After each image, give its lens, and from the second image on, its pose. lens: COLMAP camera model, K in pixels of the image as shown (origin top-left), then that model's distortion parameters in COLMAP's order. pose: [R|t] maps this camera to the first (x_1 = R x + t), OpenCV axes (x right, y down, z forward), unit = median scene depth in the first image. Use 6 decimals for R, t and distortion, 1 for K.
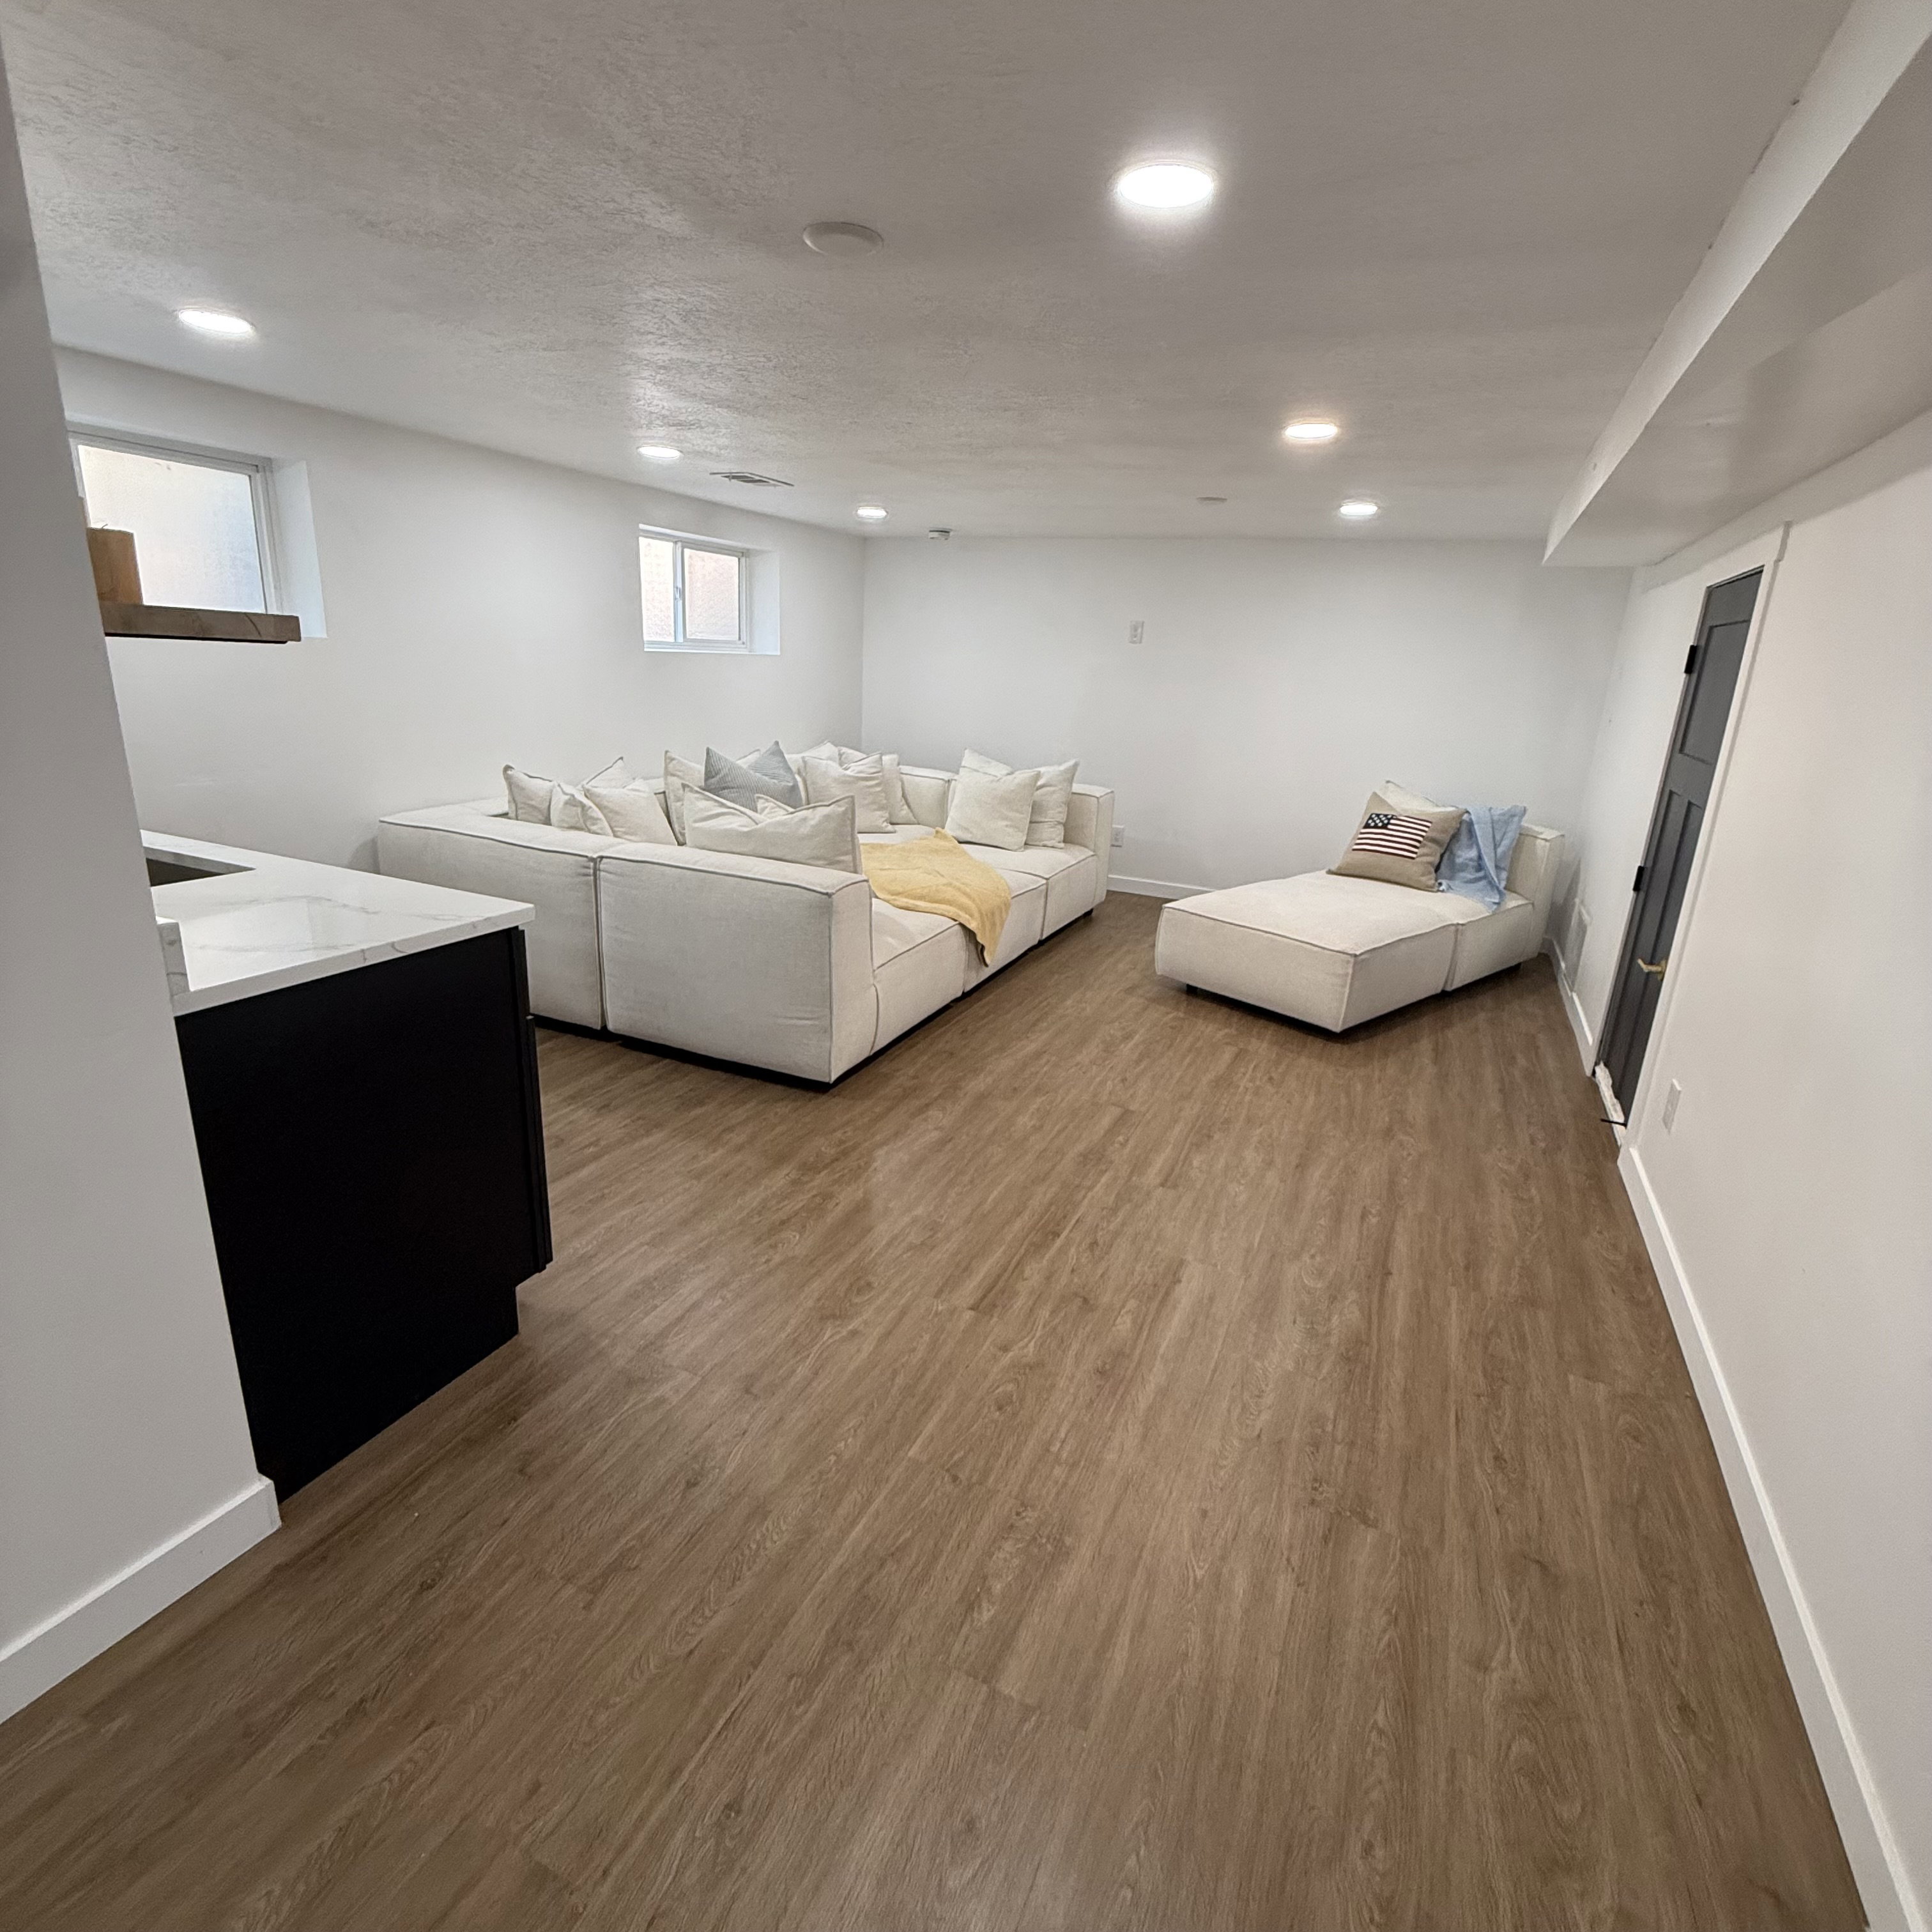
lens RADIAL K [[1023.5, 0, 968.4], [0, 1023.5, 956.1], [0, 0, 1]] dist [0.004310, 0.000299]
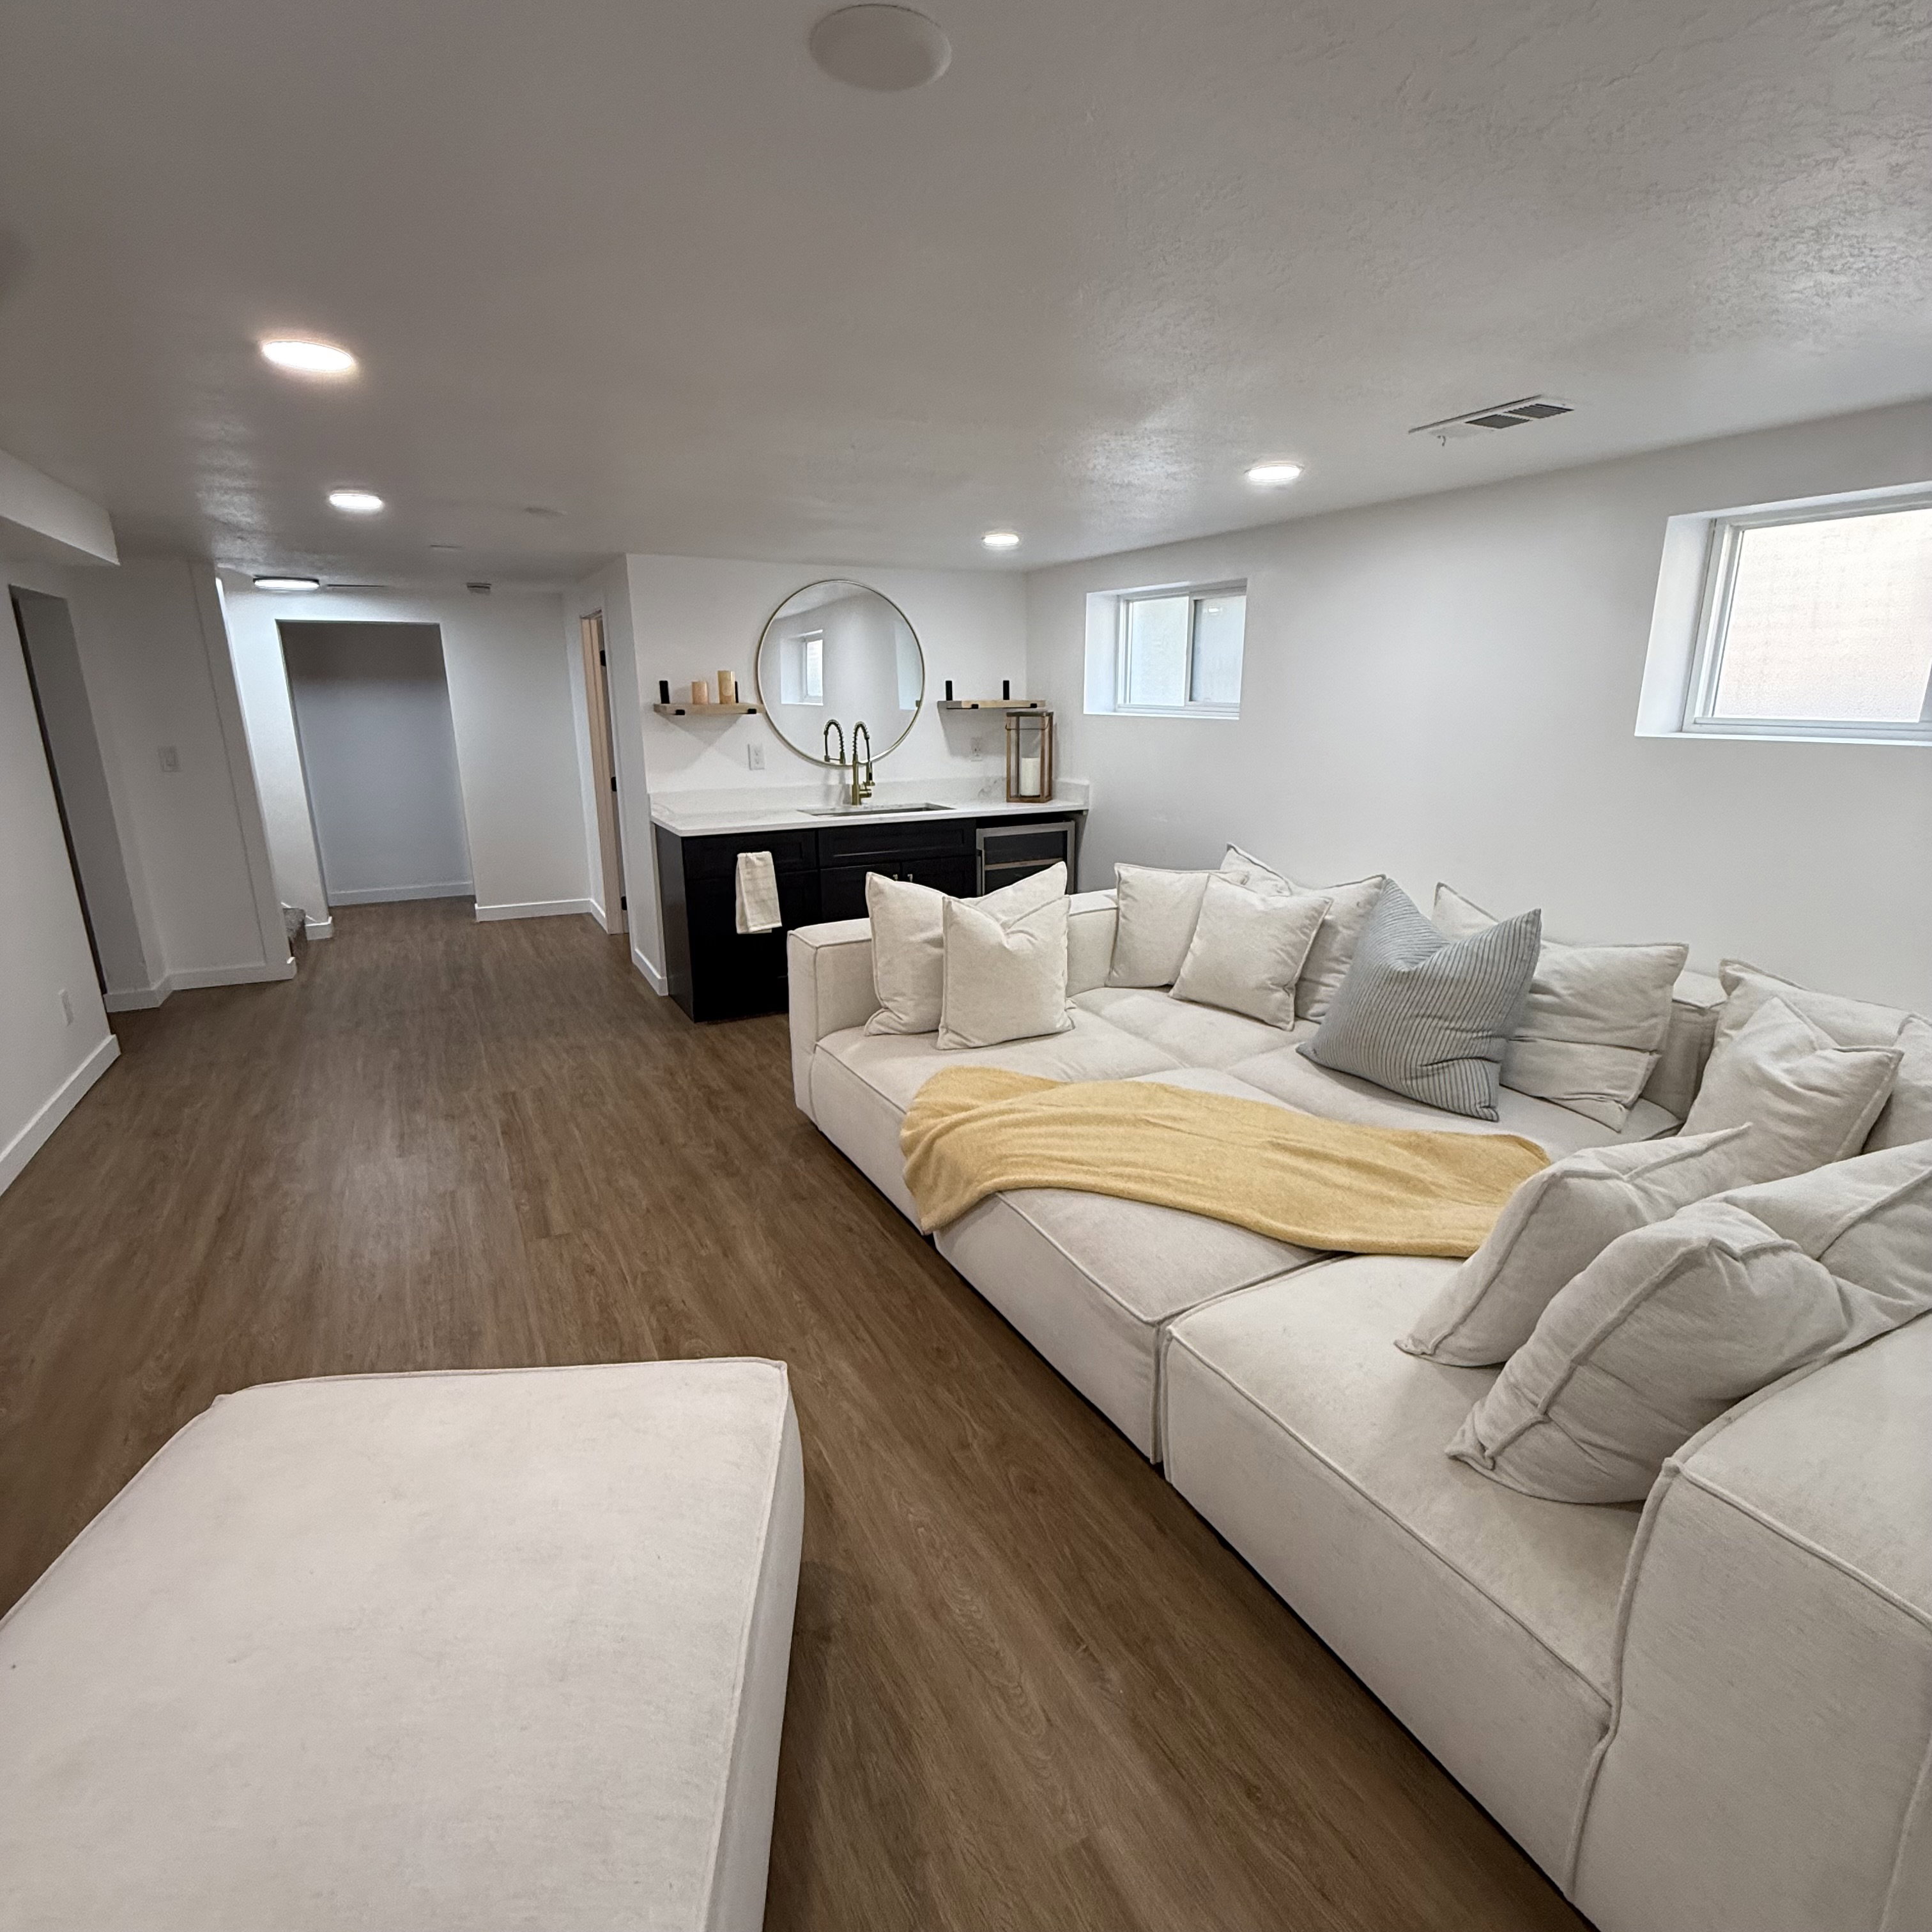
lens RADIAL K [[1023.5, 0, 961.5], [0, 1023.5, 971.0], [0, 0, 1]] dist [0.004310, 0.000299]
pose [[-0.613524, 0.164073, -0.772443, 0.656115], [-0.249478, 0.887807, 0.386728, -0.535727], [0.749232, 0.429975, -0.503759, 1.842880]]
